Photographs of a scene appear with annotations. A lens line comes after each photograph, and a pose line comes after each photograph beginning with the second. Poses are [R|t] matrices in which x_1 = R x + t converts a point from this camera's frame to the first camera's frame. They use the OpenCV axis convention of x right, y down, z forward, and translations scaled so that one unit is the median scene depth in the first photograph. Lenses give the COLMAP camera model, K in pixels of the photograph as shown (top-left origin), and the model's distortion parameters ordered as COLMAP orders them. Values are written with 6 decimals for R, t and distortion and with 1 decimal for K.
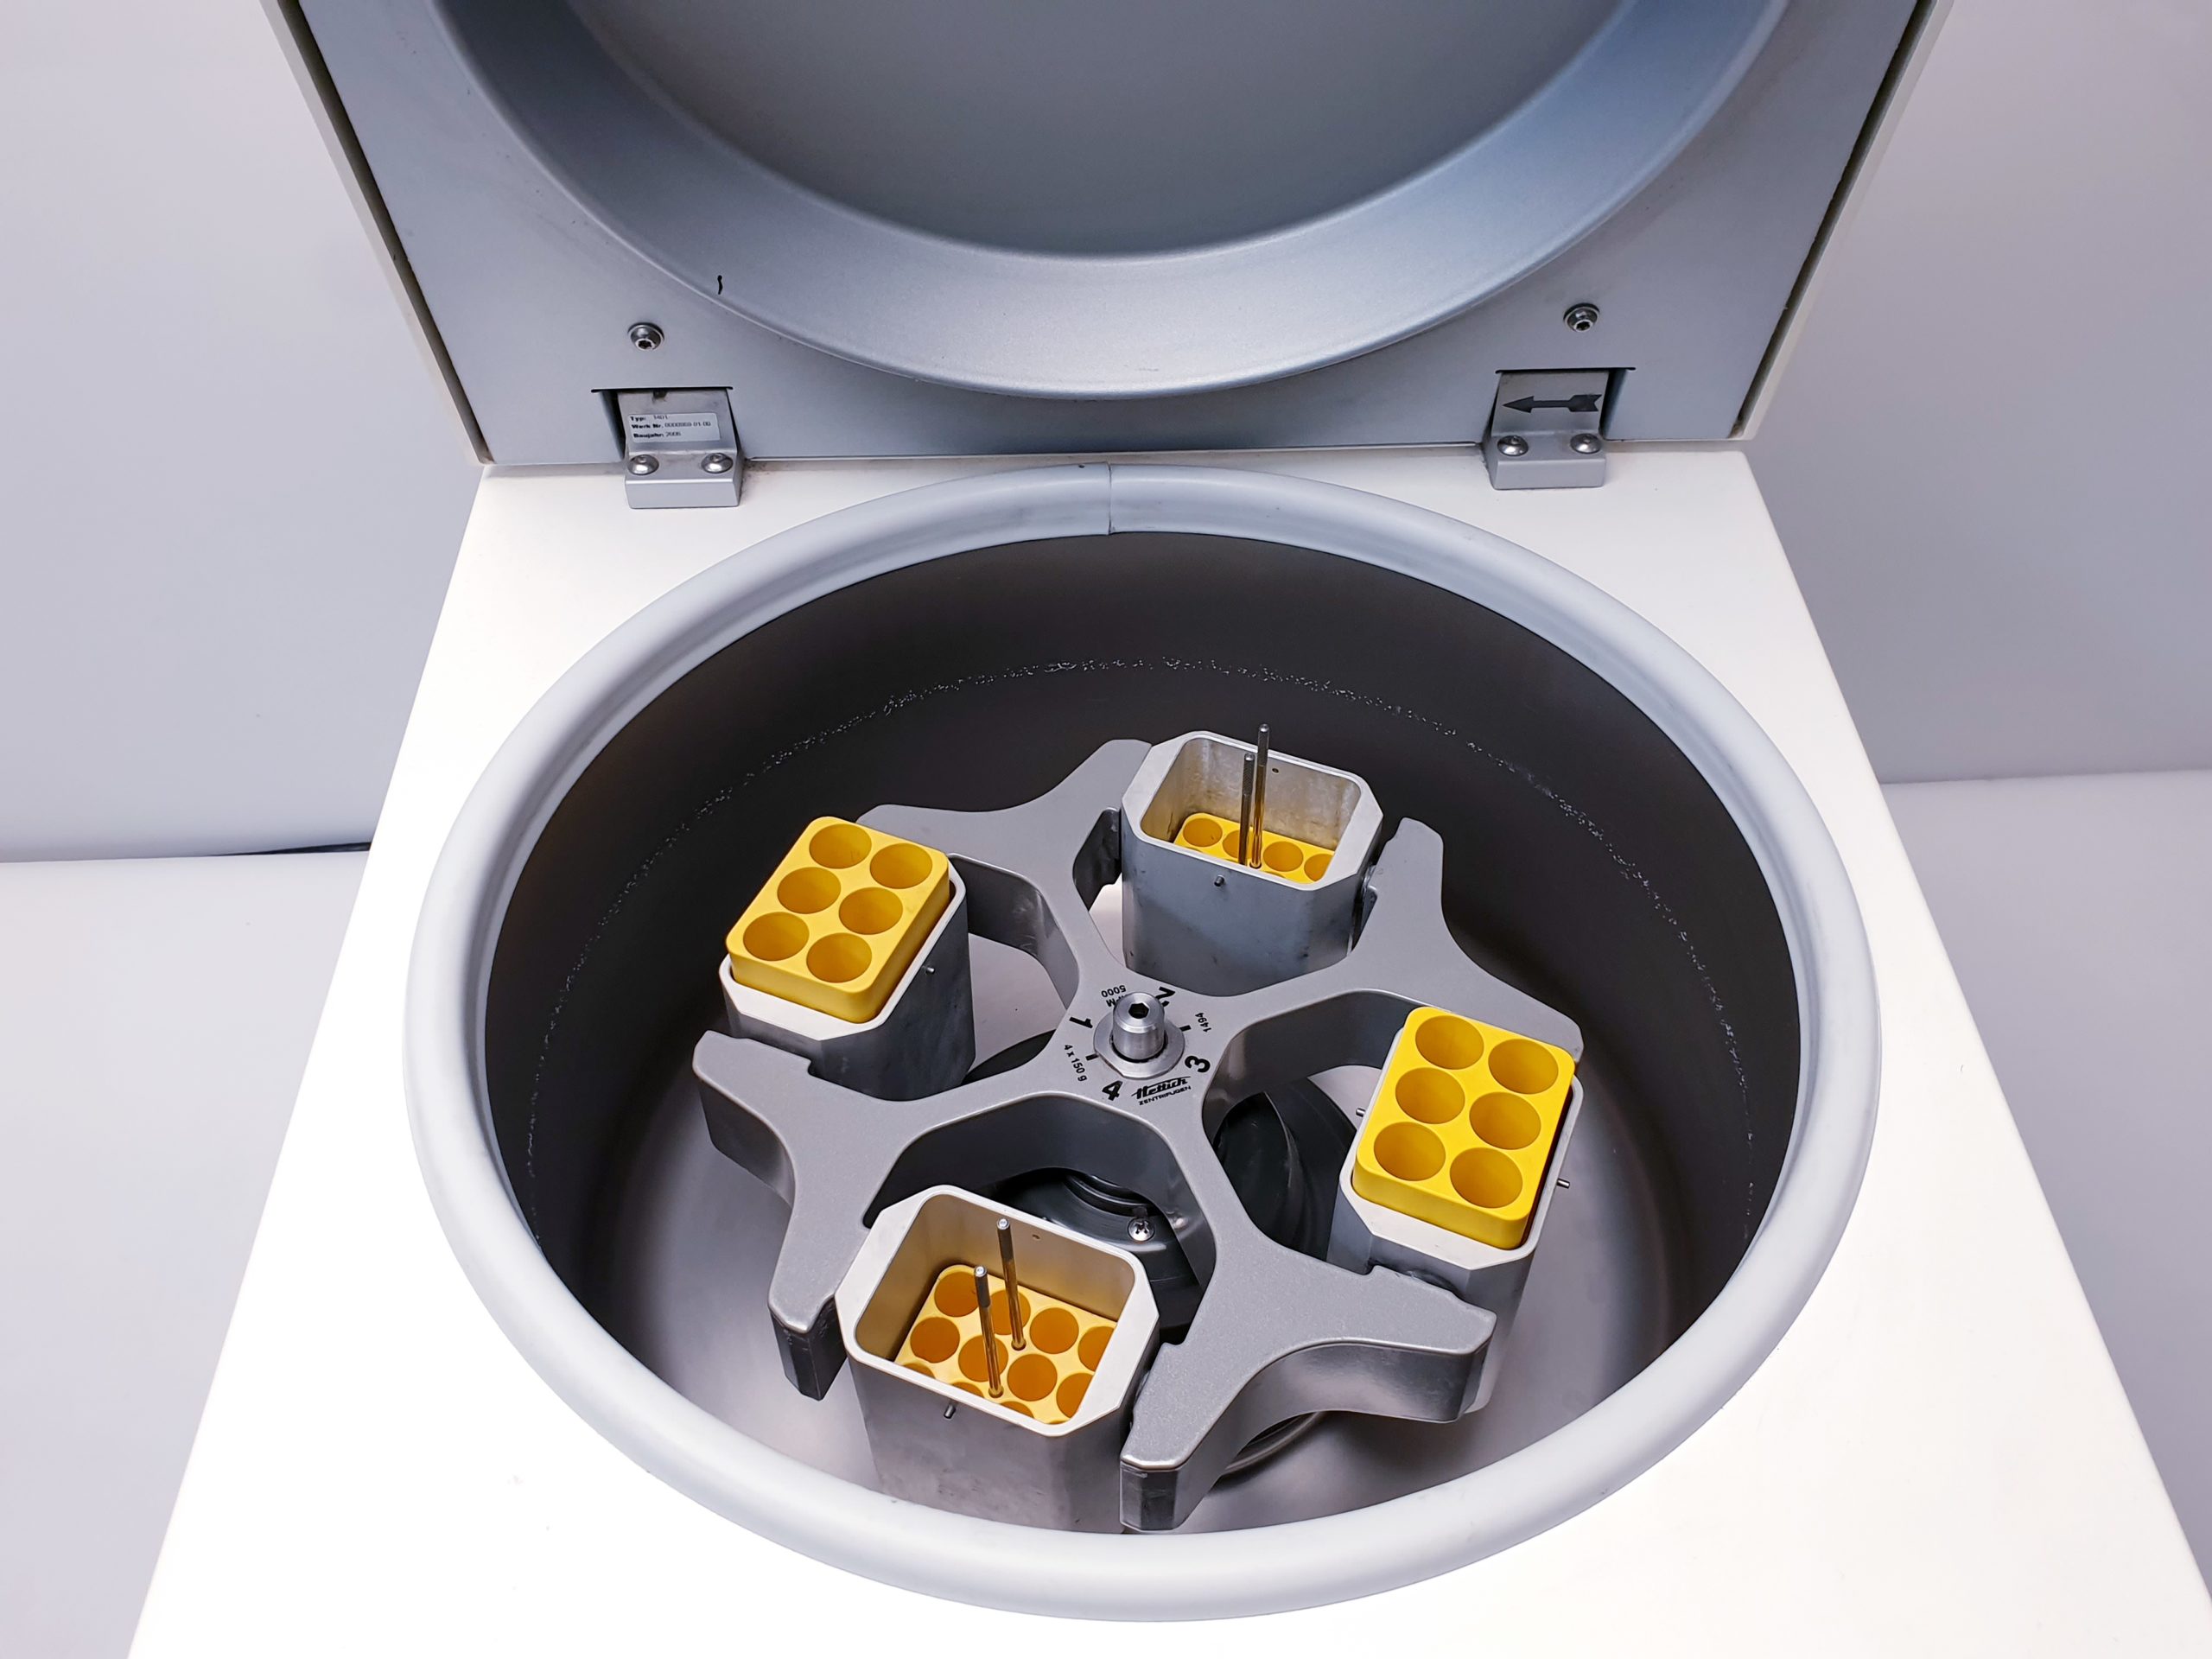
lens RADIAL K [[1854.9, 0, 1094.1], [0, 1854.9, 910.0], [0, 0, 1]] dist [0.072443, -0.380535]
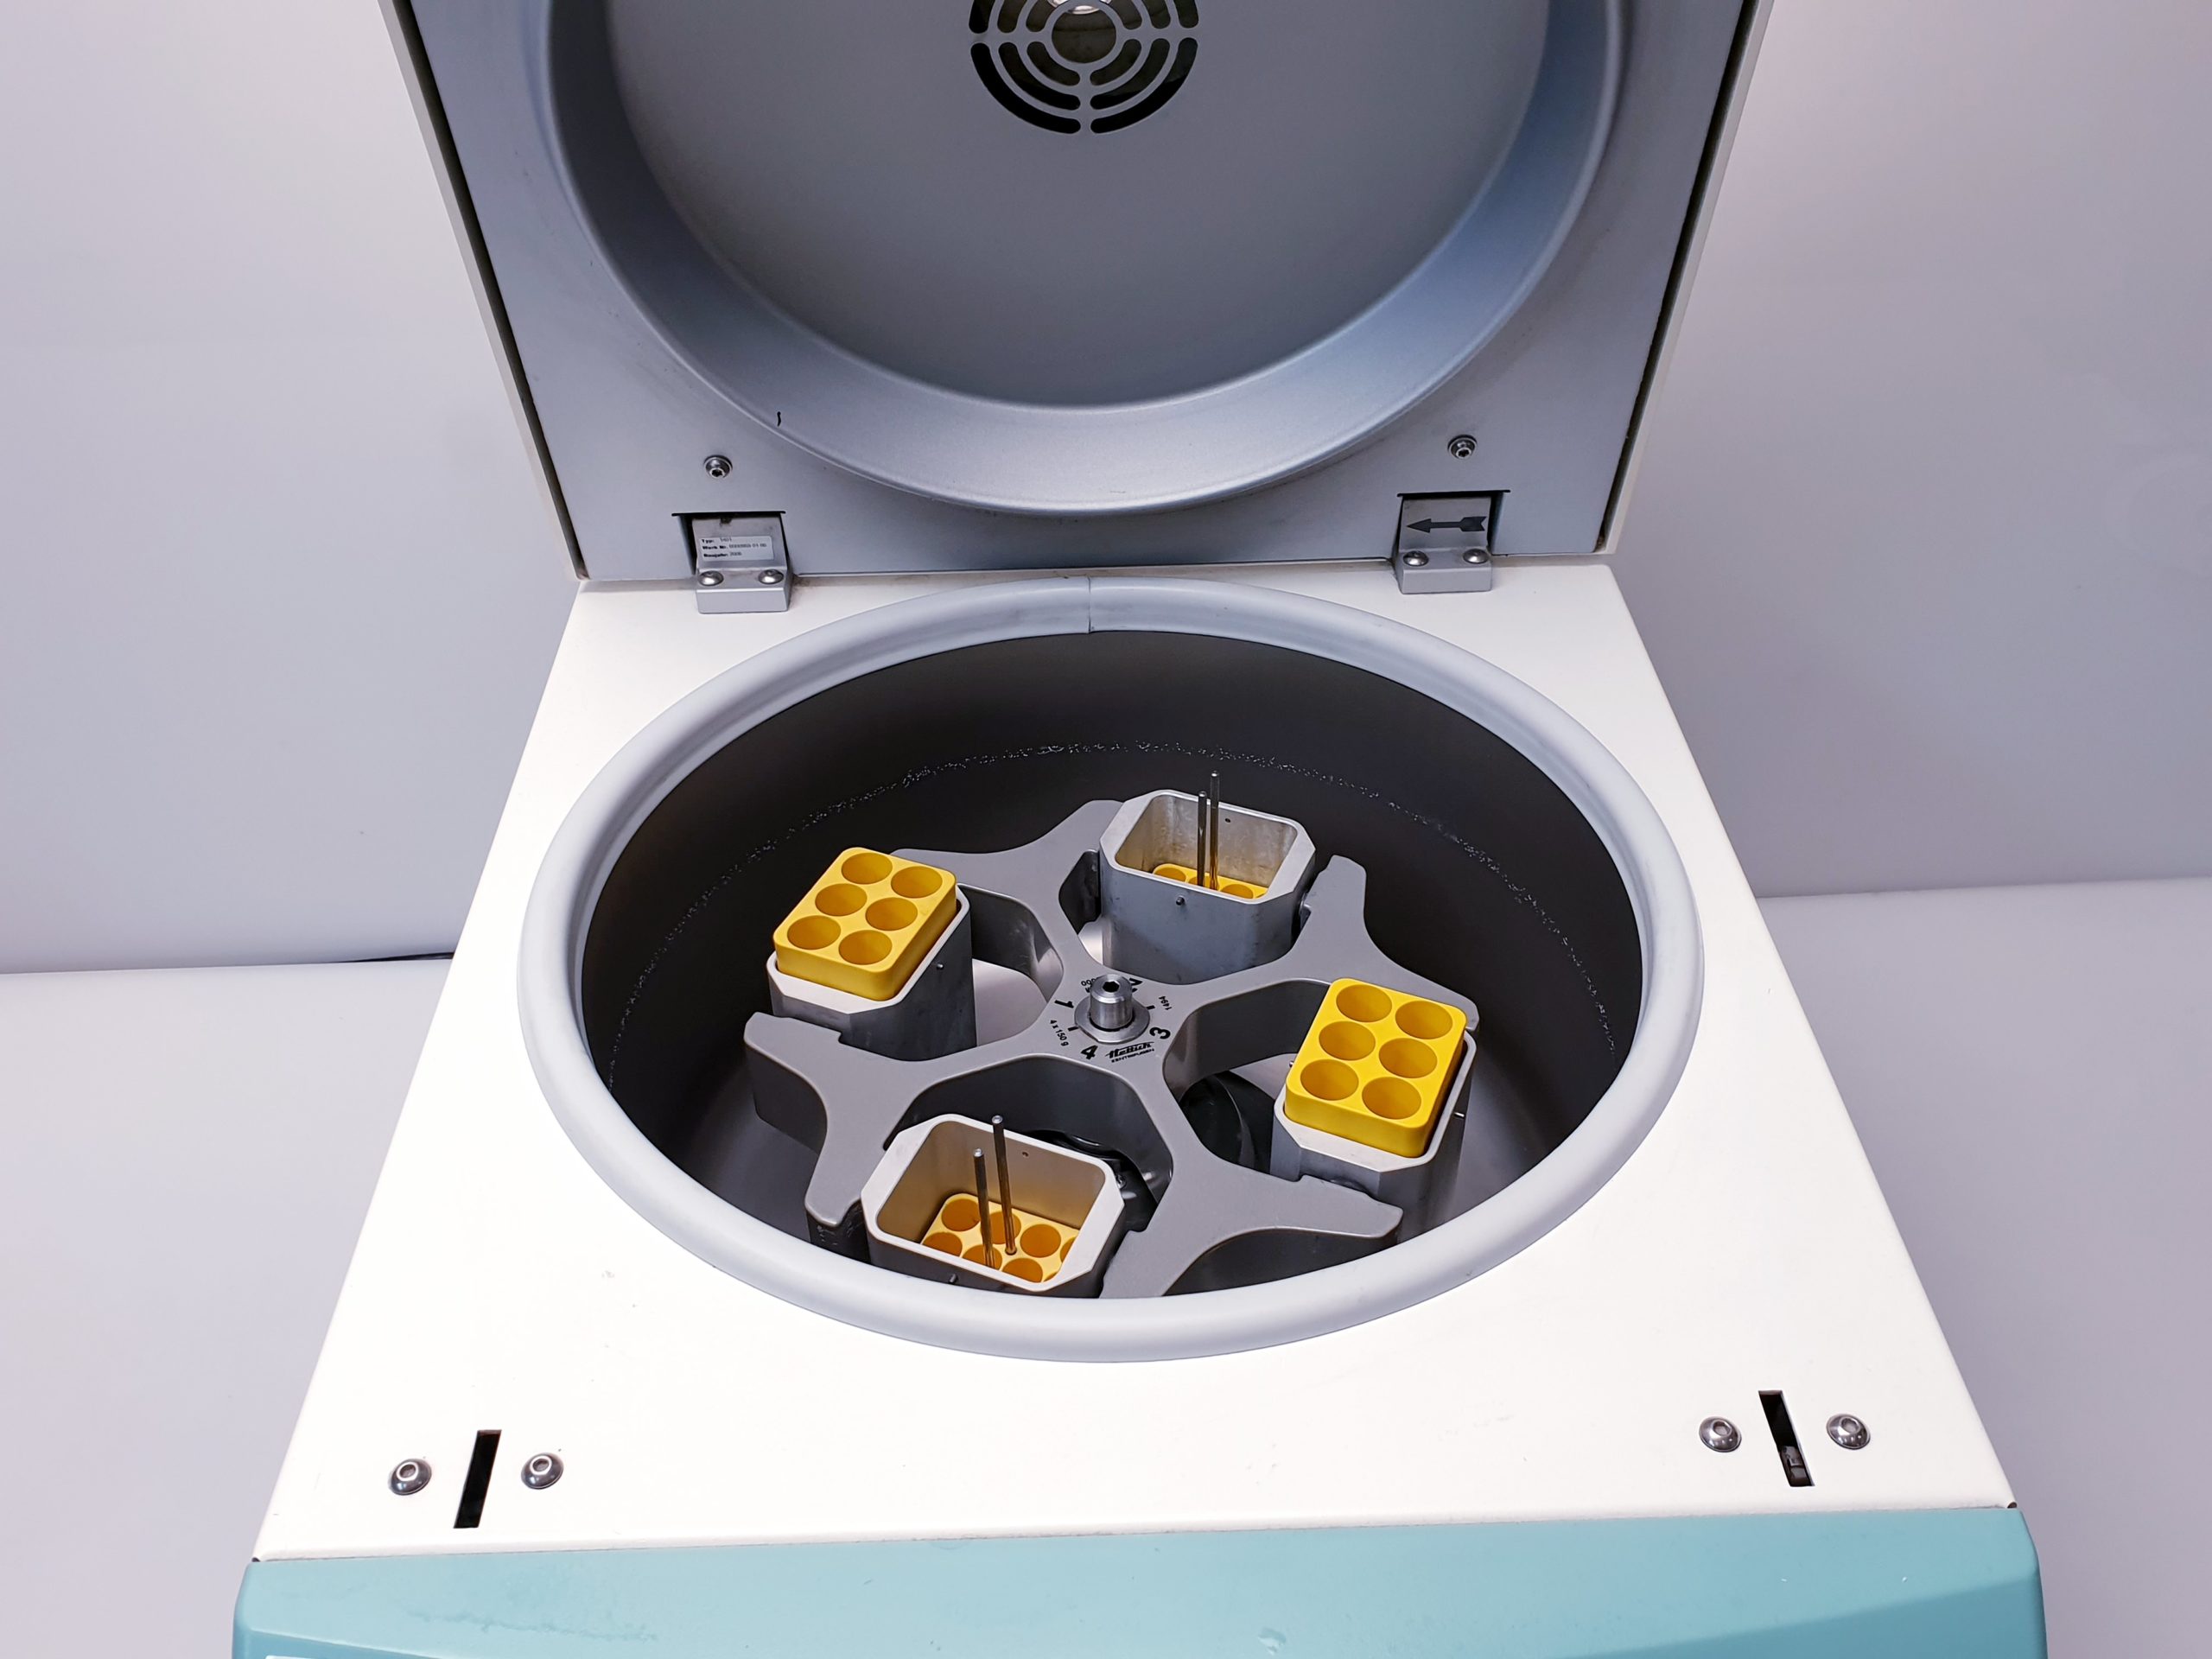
lens RADIAL K [[1676.2, 0, 1078.7], [0, 1676.2, 829.6], [0, 0, 1]] dist [-0.002888, -0.000590]
pose [[0.999962, -0.005131, -0.007062, 0.009451], [0.004151, 0.991190, -0.132383, 0.081622], [0.007679, 0.132349, 0.991173, -0.085364]]
